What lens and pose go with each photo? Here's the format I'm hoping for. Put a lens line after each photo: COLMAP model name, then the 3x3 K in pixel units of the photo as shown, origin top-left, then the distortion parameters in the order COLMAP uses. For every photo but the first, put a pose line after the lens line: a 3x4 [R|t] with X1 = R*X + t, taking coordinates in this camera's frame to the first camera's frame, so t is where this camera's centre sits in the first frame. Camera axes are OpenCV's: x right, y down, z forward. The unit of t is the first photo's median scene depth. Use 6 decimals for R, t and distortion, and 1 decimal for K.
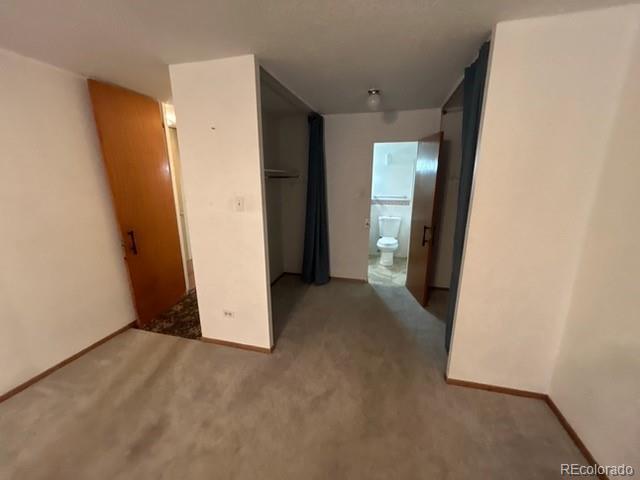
lens RADIAL K [[260.0, 0, 319.5], [0, 260.0, 238.4], [0, 0, 1]] dist [-0.000115, 0.000147]
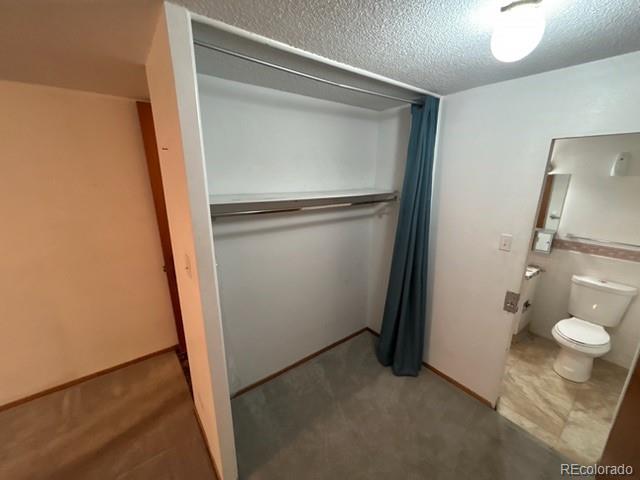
lens RADIAL K [[260.0, 0, 319.5], [0, 260.0, 238.4], [0, 0, 1]] dist [-0.000115, 0.000147]
pose [[0.791915, 0.146715, -0.592744, 0.187619], [-0.145590, 0.988078, 0.050057, -0.166525], [0.593022, 0.046657, 0.803834, 0.412283]]
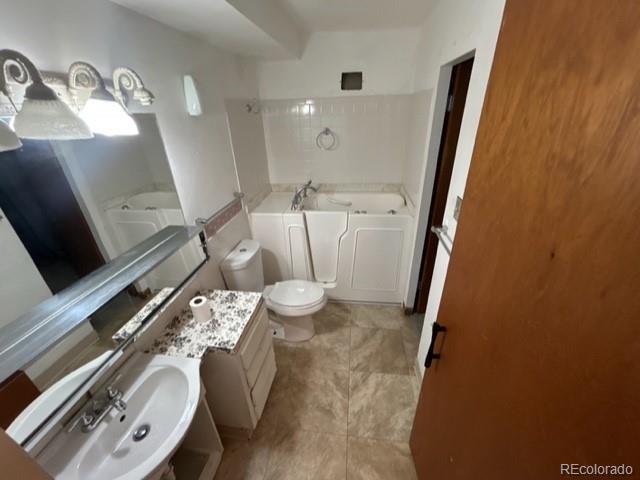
lens RADIAL K [[260.0, 0, 319.5], [0, 260.0, 238.4], [0, 0, 1]] dist [-0.000115, 0.000147]
pose [[-0.138974, -0.437484, 0.888422, -0.152494], [0.270391, 0.846276, 0.459027, -0.380479], [-0.952667, 0.304015, 0.000681, 1.296553]]
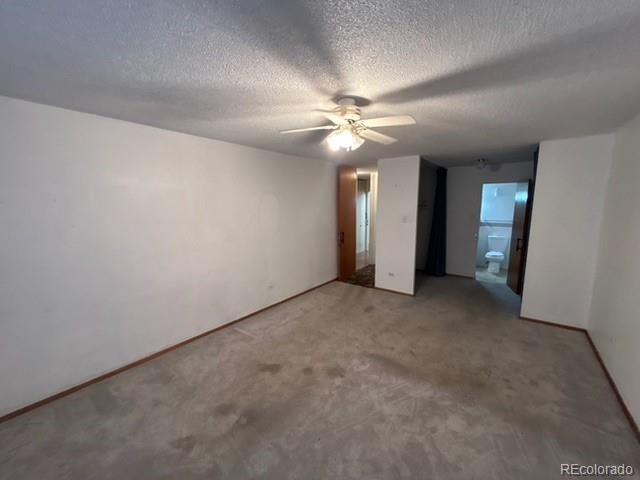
lens RADIAL K [[260.0, 0, 319.5], [0, 260.0, 238.4], [0, 0, 1]] dist [-0.000115, 0.000147]
pose [[0.925514, 0.050893, -0.375279, -0.090826], [-0.086065, 0.993267, -0.077553, 0.152403], [0.368805, 0.104075, 0.923662, -0.743199]]
